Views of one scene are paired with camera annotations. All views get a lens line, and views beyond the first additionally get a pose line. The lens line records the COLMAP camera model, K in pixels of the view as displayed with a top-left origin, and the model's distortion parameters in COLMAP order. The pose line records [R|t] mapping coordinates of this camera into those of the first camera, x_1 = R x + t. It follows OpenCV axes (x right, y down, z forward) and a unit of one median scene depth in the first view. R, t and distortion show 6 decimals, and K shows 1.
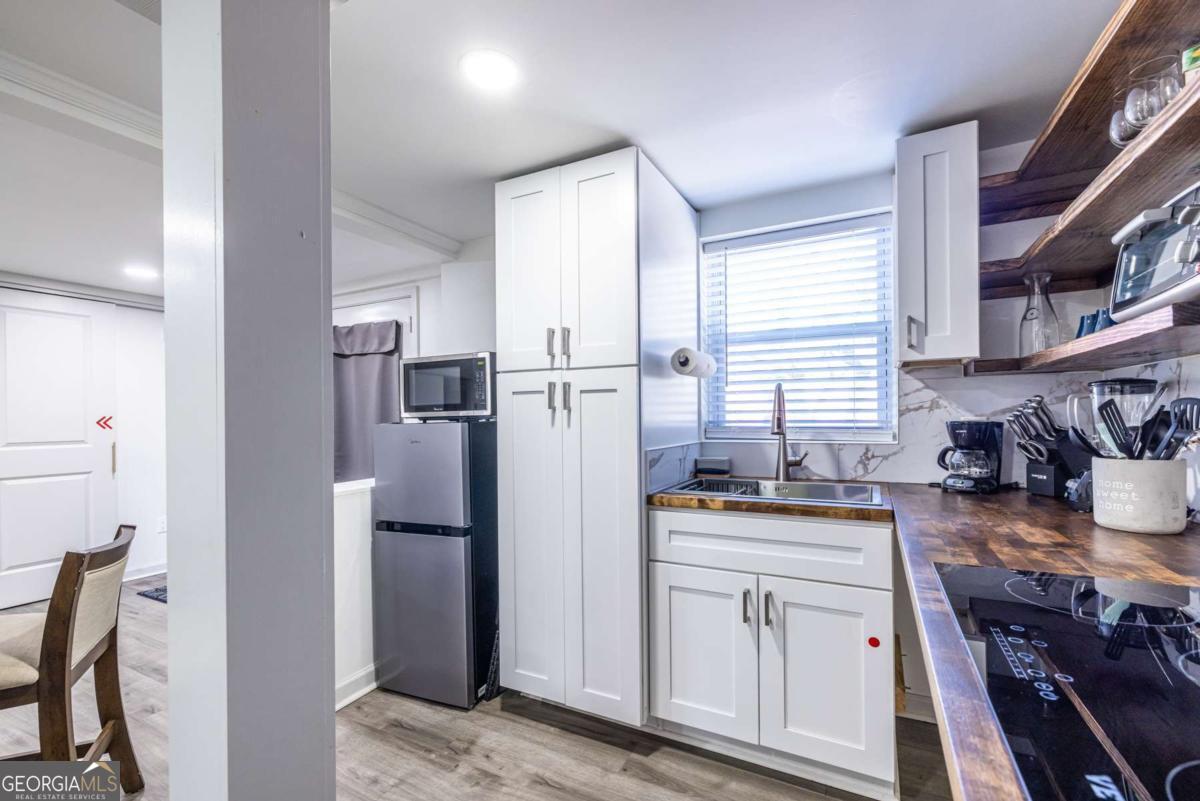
lens RADIAL K [[511.3, 0, 599.5], [0, 511.3, 411.9], [0, 0, 1]] dist [0.002308, 0.001221]
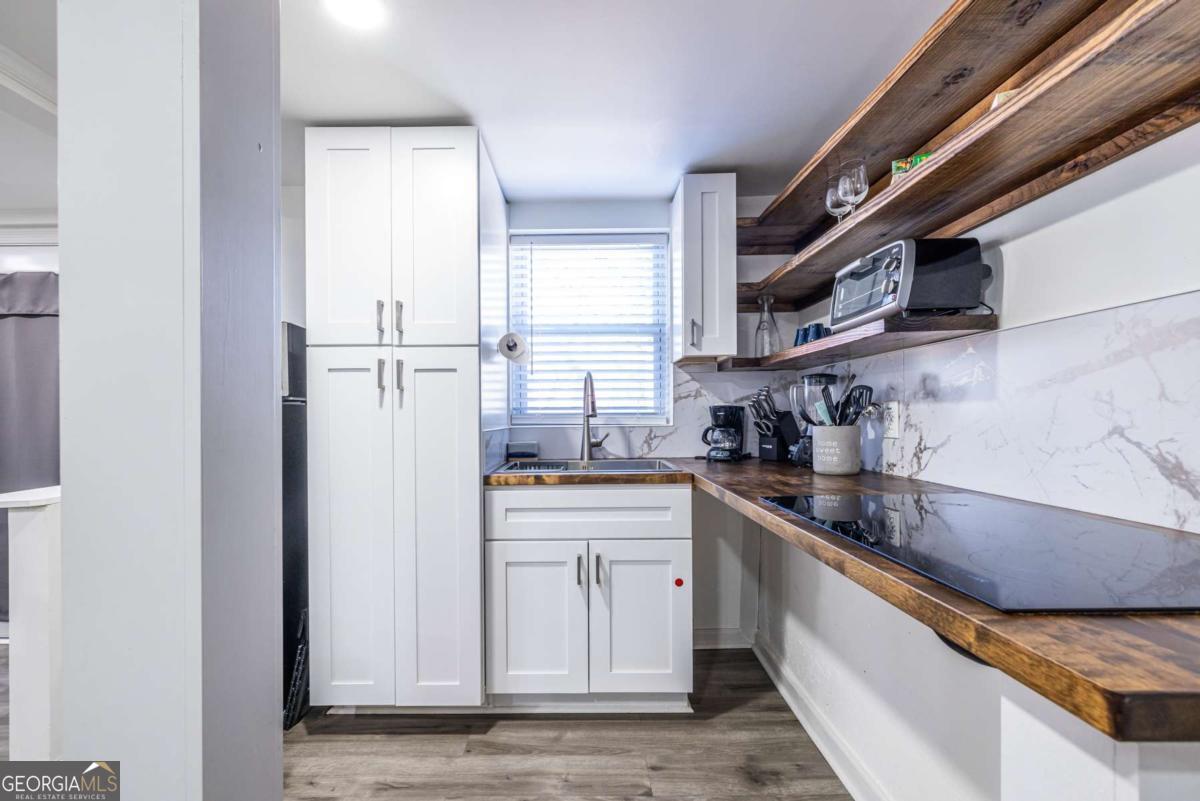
lens RADIAL K [[511.3, 0, 607.1], [0, 511.3, 408.2], [0, 0, 1]] dist [0.002308, 0.001221]
pose [[0.889606, 0.001272, 0.456727, -0.145104], [-0.002034, 0.999997, 0.001177, 0.026820], [-0.456724, -0.001976, 0.889606, -0.006134]]
